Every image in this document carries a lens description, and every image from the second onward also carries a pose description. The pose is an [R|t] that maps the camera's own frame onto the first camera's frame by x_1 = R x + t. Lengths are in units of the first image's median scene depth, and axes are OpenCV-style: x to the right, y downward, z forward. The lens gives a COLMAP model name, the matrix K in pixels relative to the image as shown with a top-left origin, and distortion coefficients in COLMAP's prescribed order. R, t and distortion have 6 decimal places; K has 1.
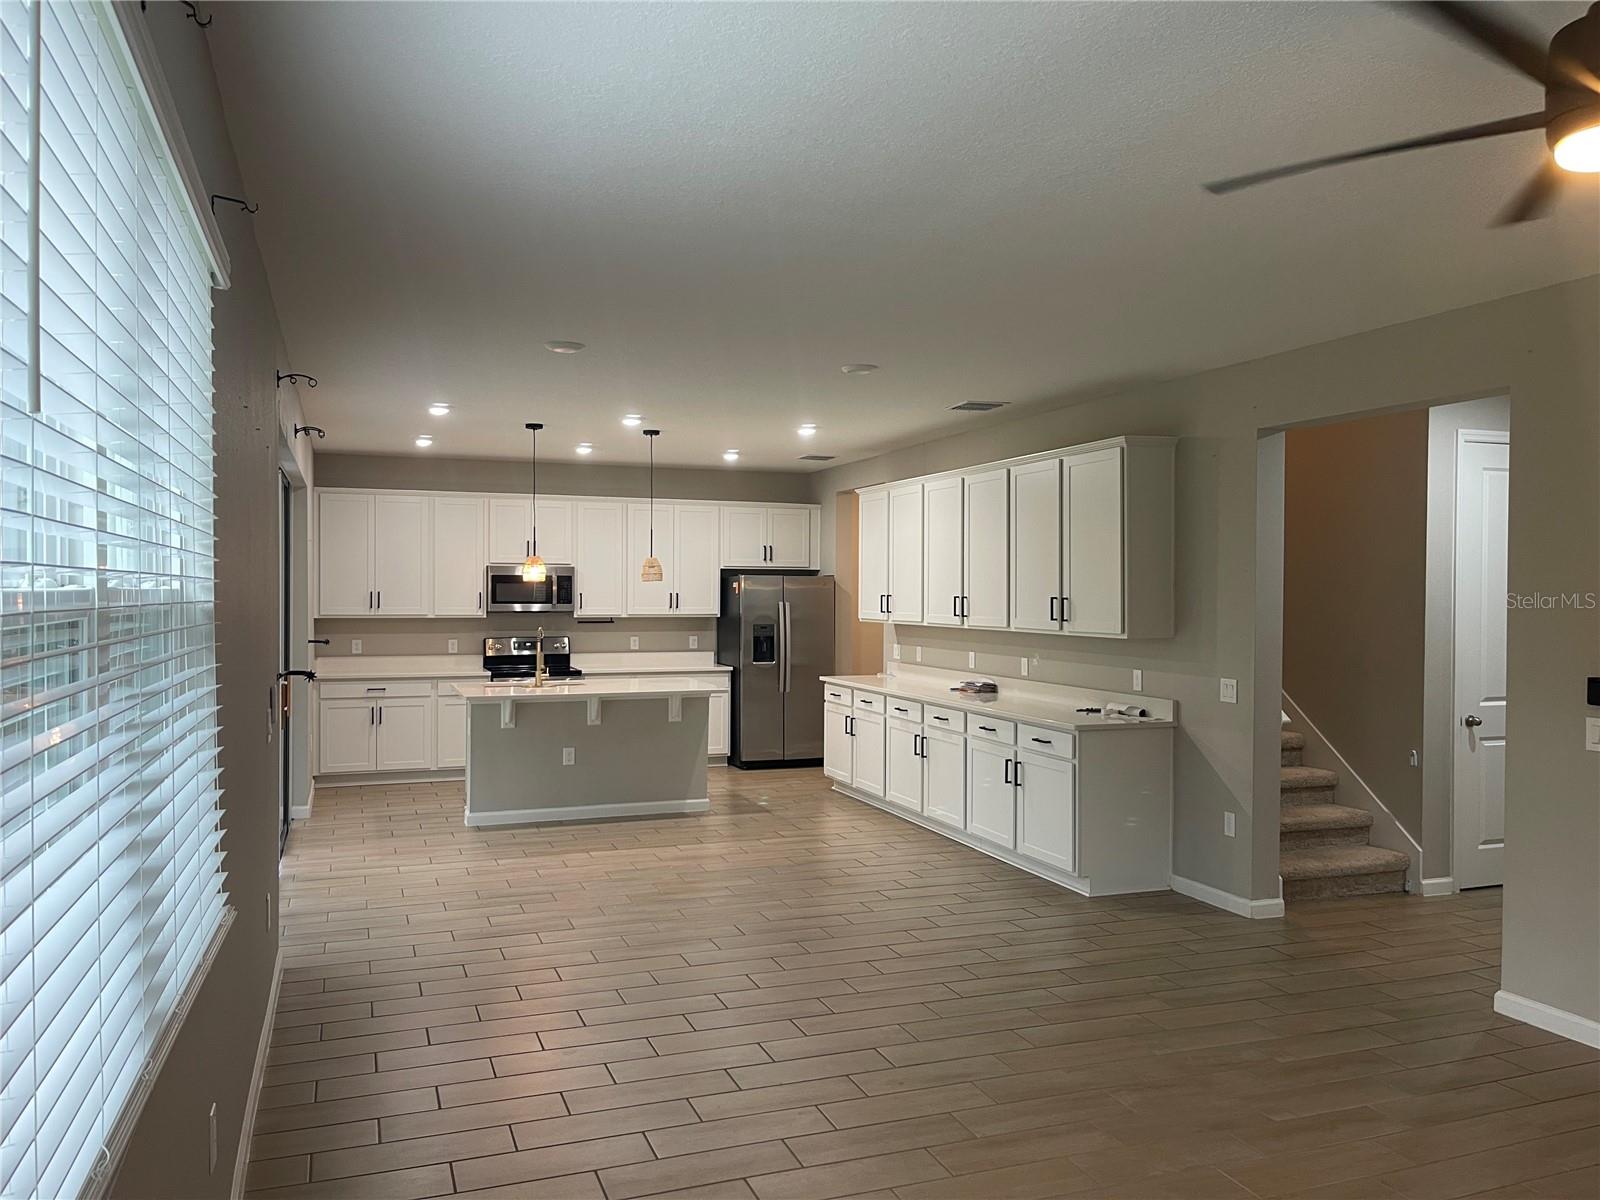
lens RADIAL K [[1204.1, 0, 789.7], [0, 1204.1, 608.3], [0, 0, 1]] dist [0.067602, -0.089617]
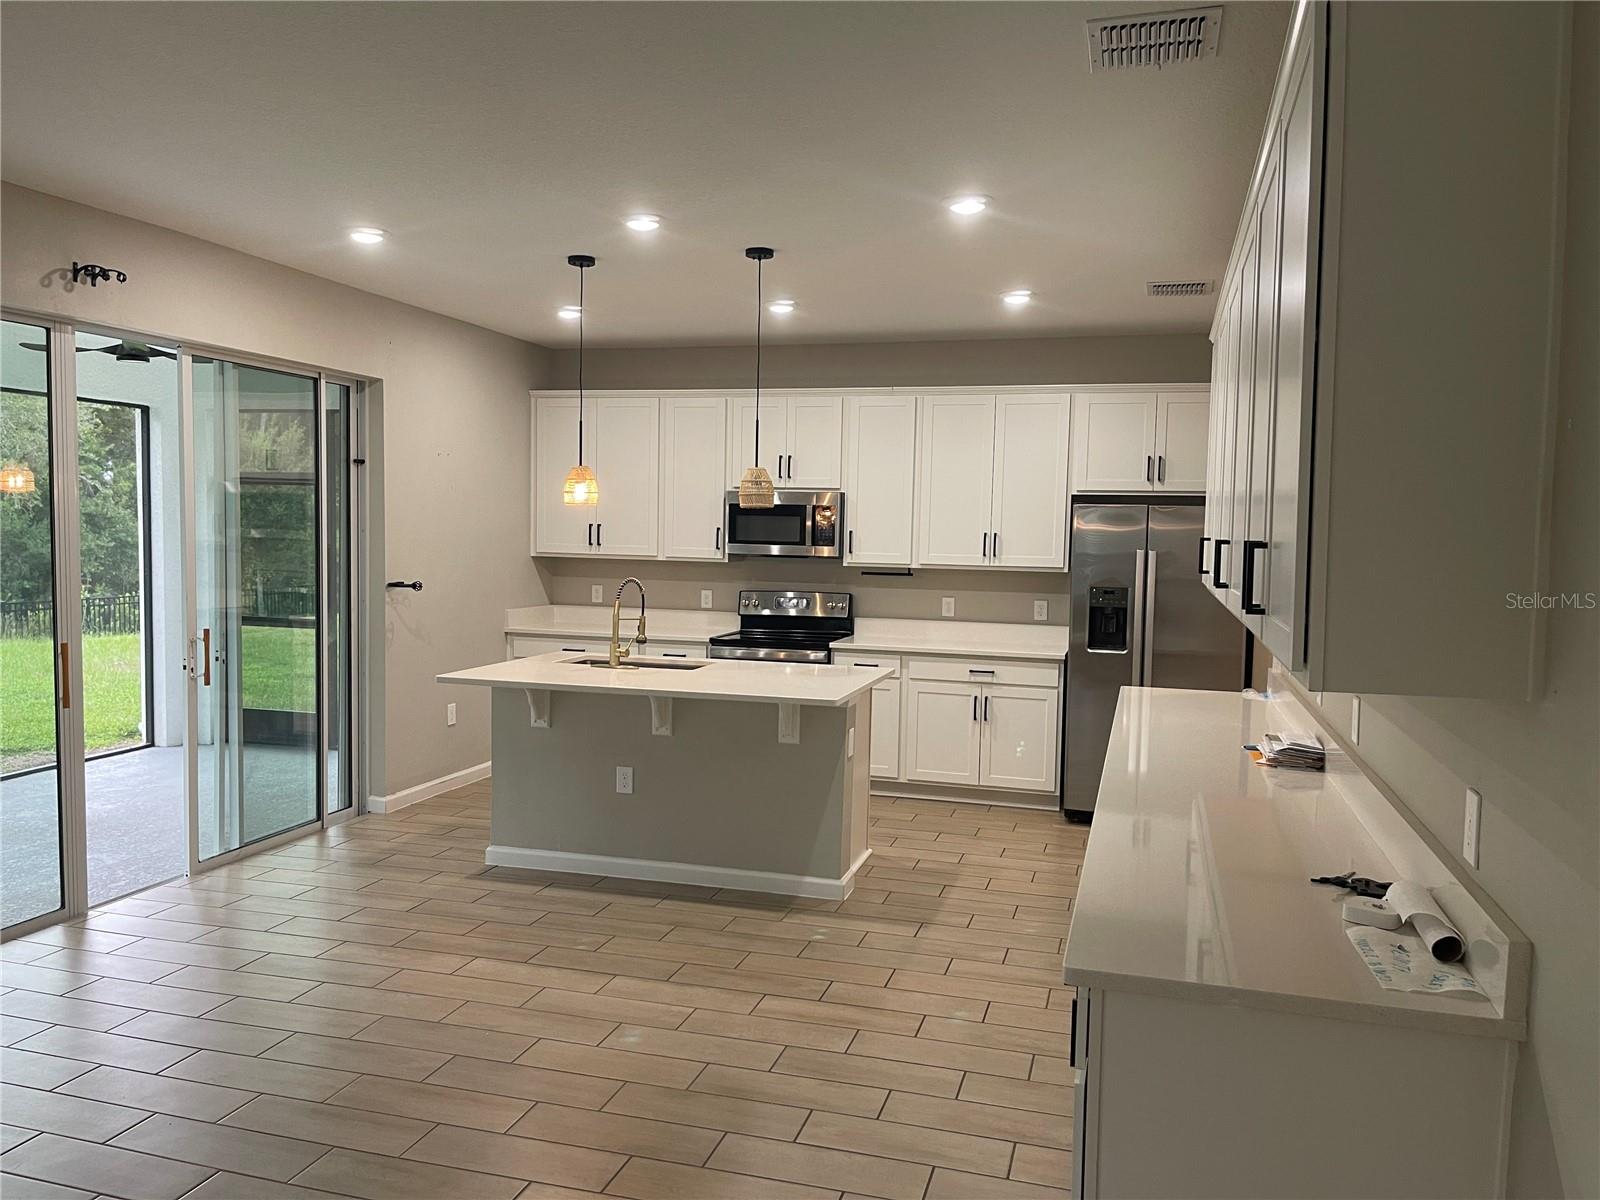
lens RADIAL K [[1204.1, 0, 806.1], [0, 1204.1, 608.6], [0, 0, 1]] dist [0.067602, -0.089617]
pose [[0.807144, 0.050994, -0.588148, 0.344176], [-0.025924, 0.998363, 0.050983, -0.004225], [0.589785, -0.025903, 0.807145, 0.702746]]
